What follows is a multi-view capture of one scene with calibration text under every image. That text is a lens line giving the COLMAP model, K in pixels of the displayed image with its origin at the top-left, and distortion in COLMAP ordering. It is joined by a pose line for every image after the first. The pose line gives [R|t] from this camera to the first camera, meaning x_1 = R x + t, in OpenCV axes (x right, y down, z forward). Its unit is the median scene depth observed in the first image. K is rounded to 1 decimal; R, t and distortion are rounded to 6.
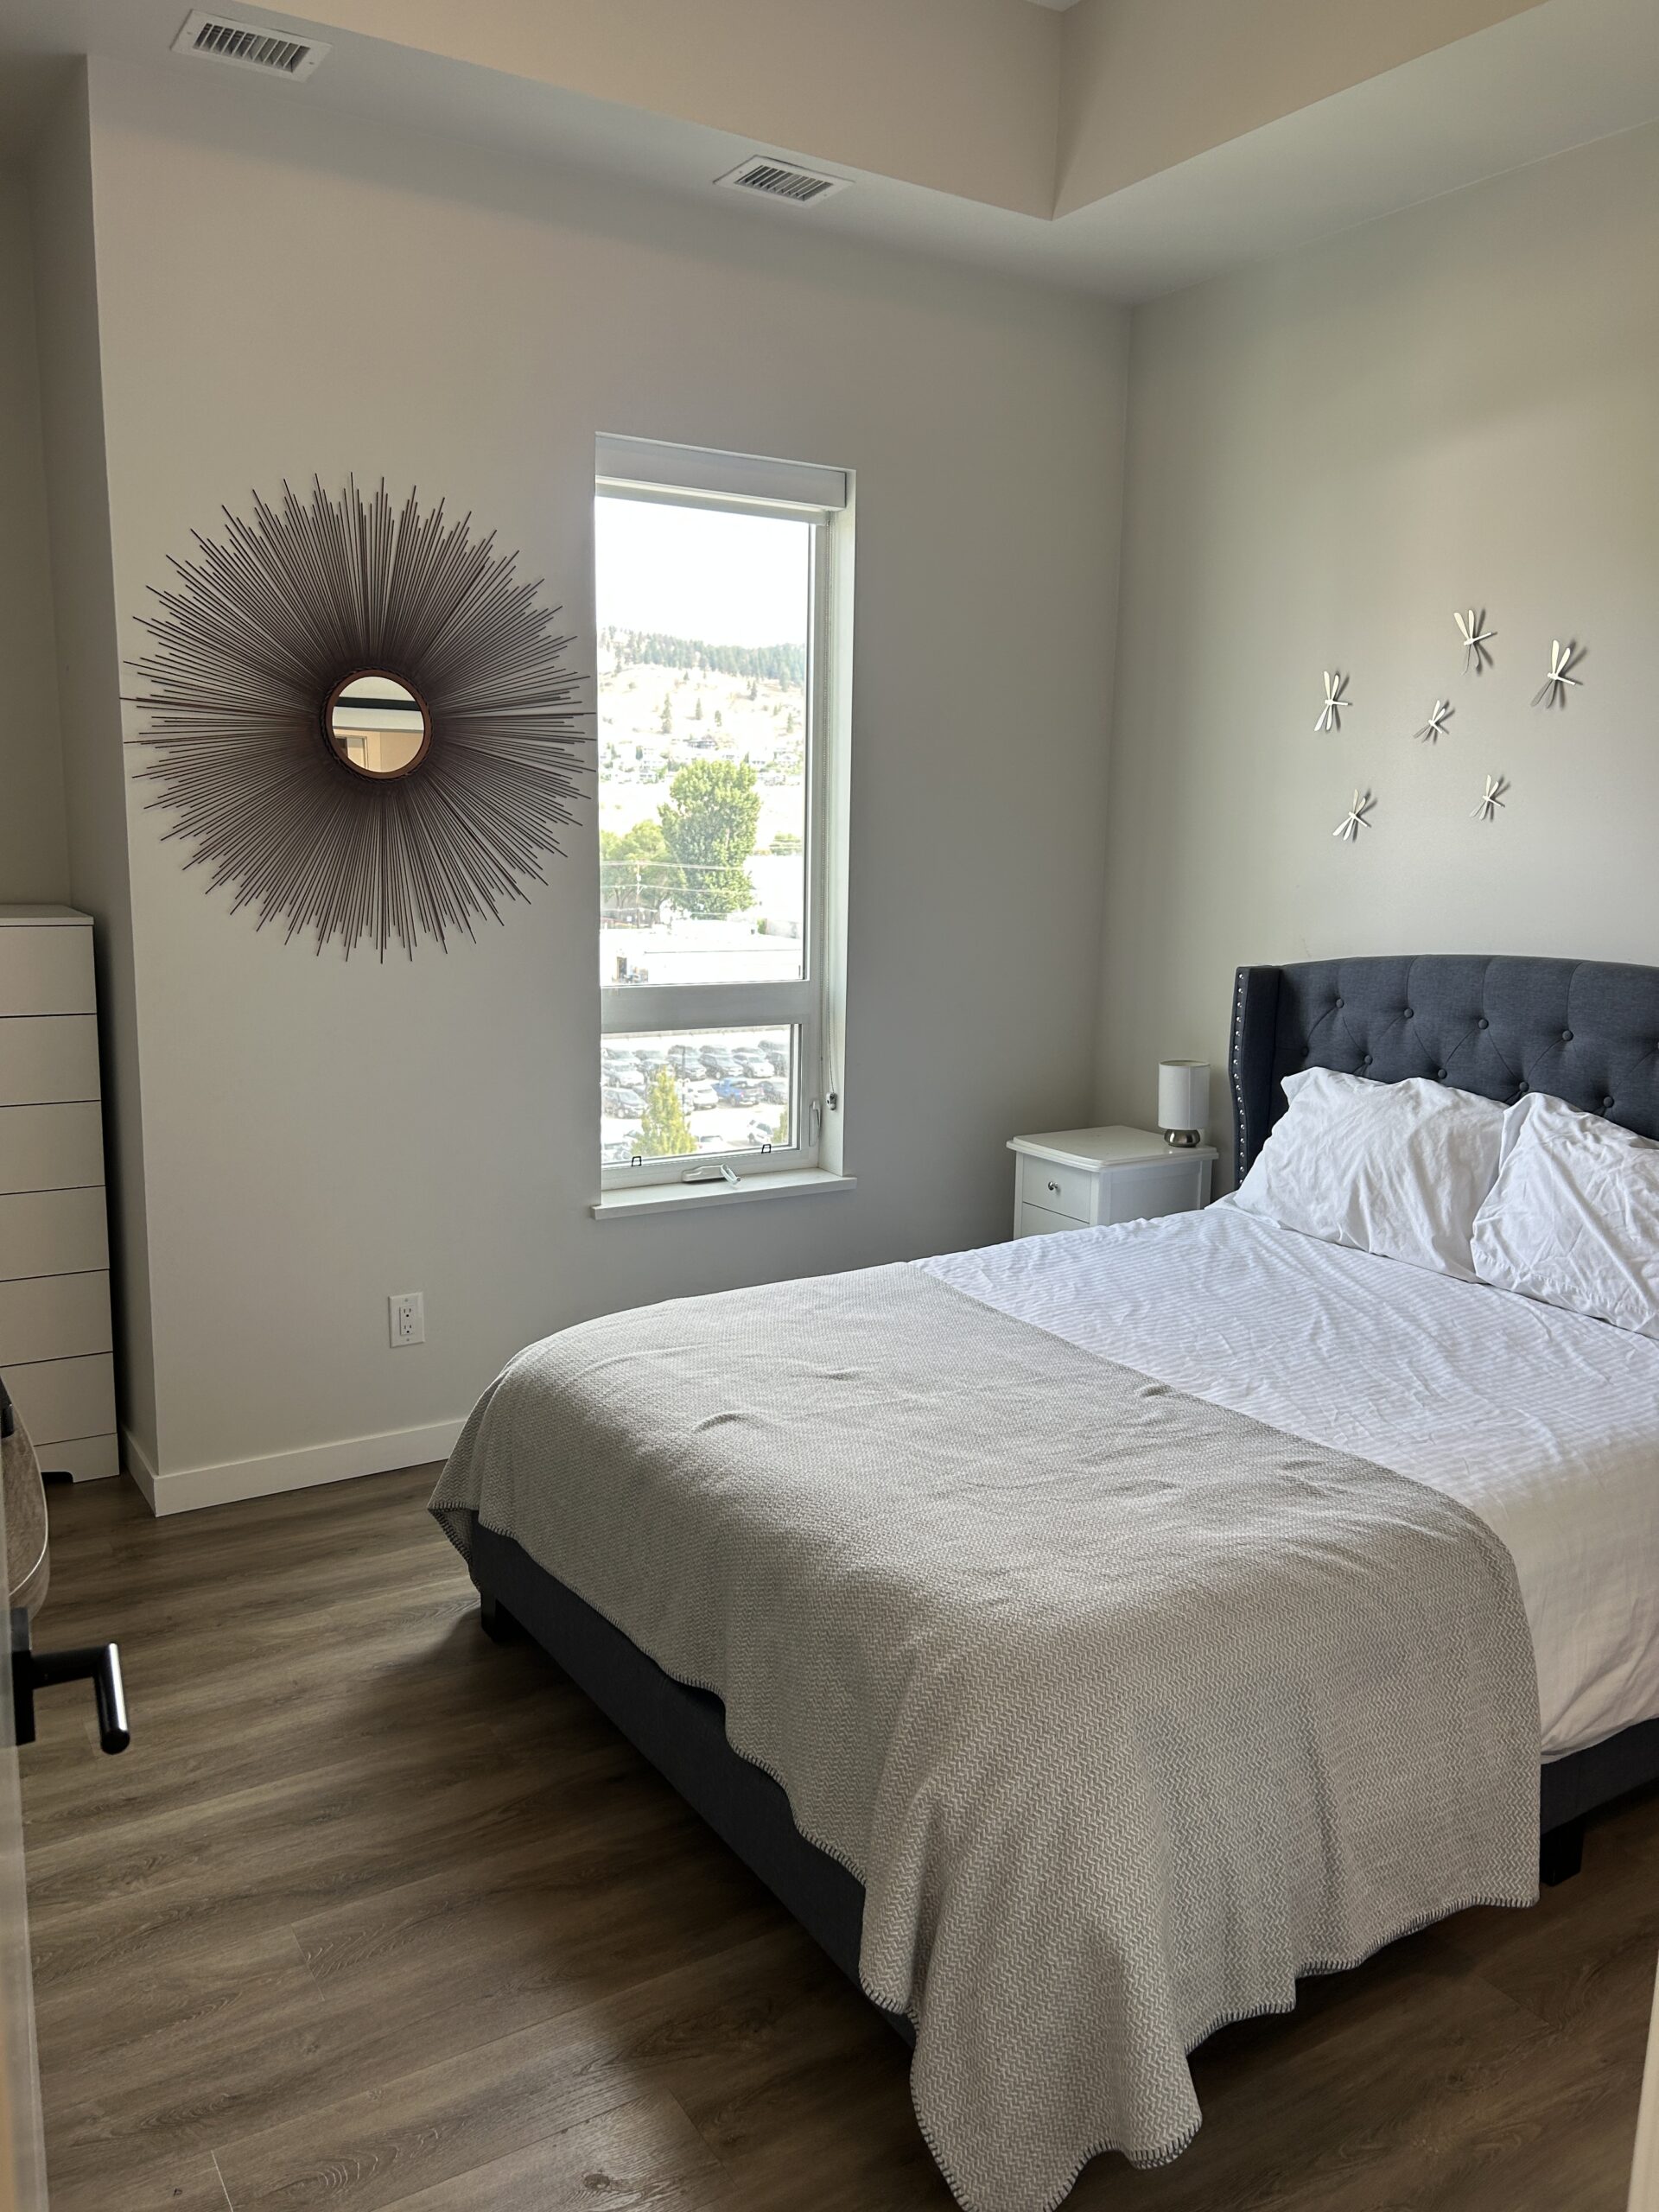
lens RADIAL K [[1675.0, 0, 851.1], [0, 1675.0, 1122.8], [0, 0, 1]] dist [0.054596, -0.066460]
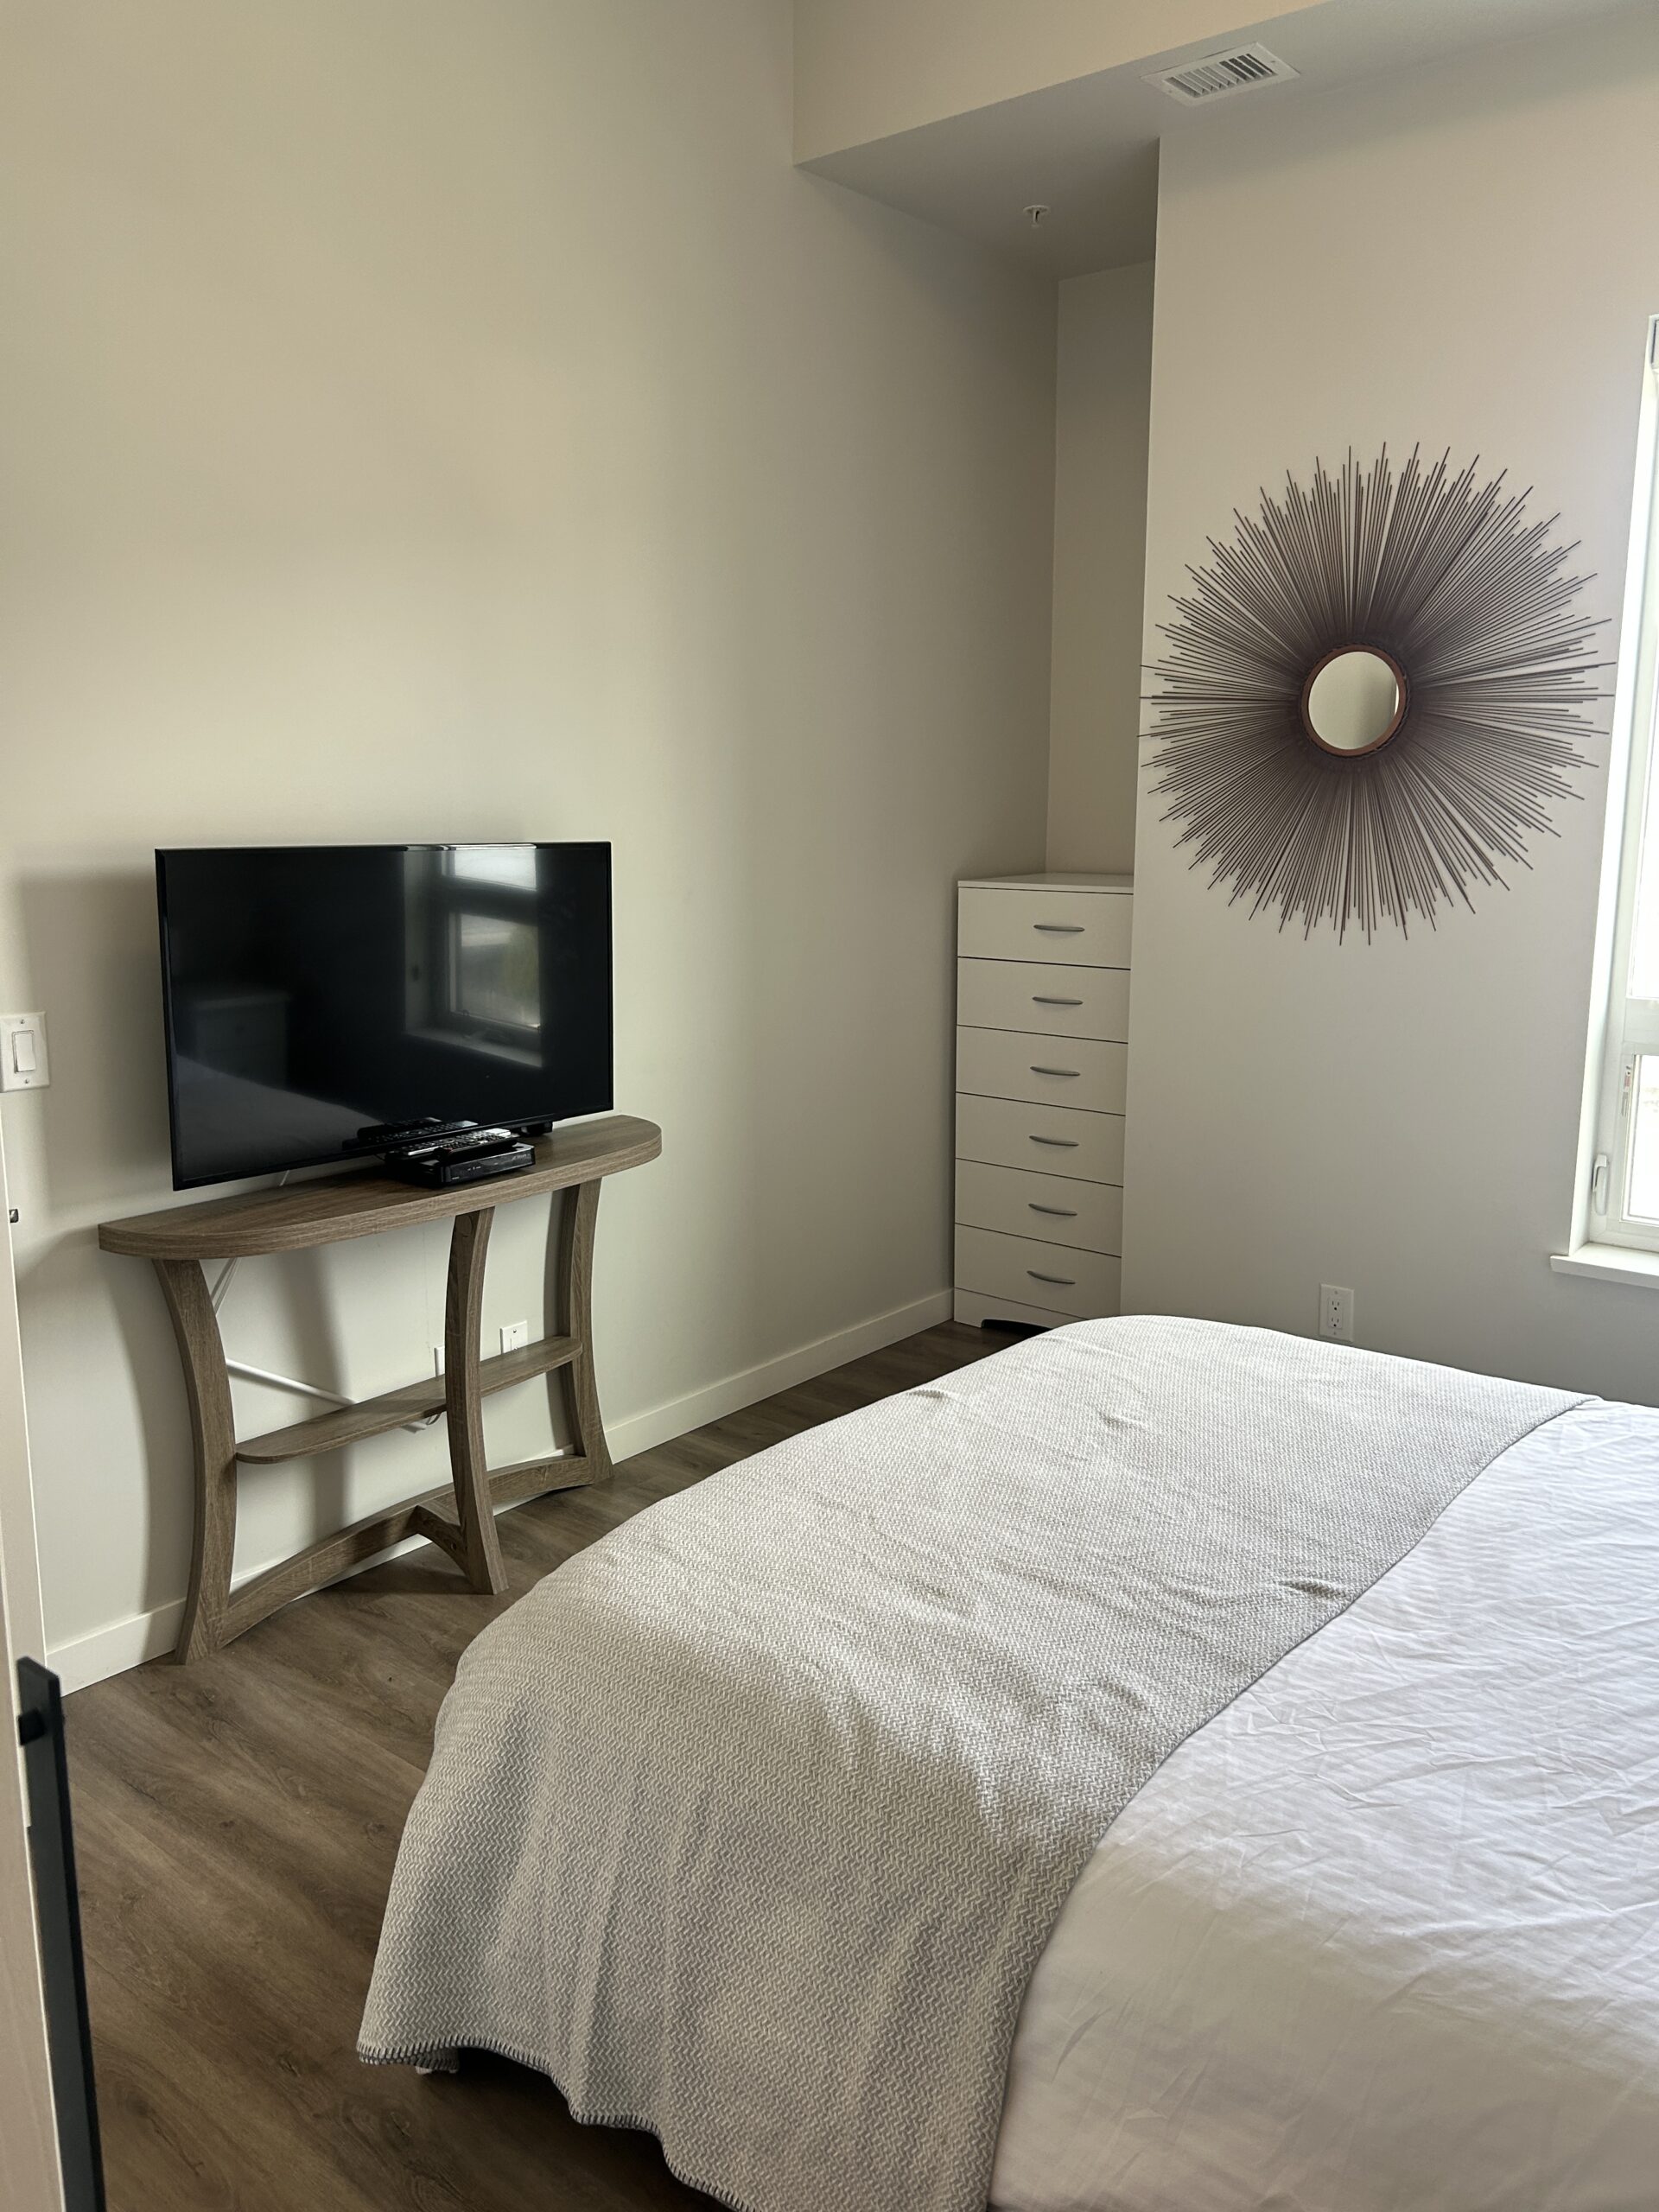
lens RADIAL K [[1675.0, 0, 824.3], [0, 1675.0, 1102.5], [0, 0, 1]] dist [0.054596, -0.066460]
pose [[0.311160, 0.155541, -0.937543, 0.596344], [-0.160271, 0.980975, 0.109555, -0.068486], [0.936746, 0.116172, 0.330168, 0.433627]]
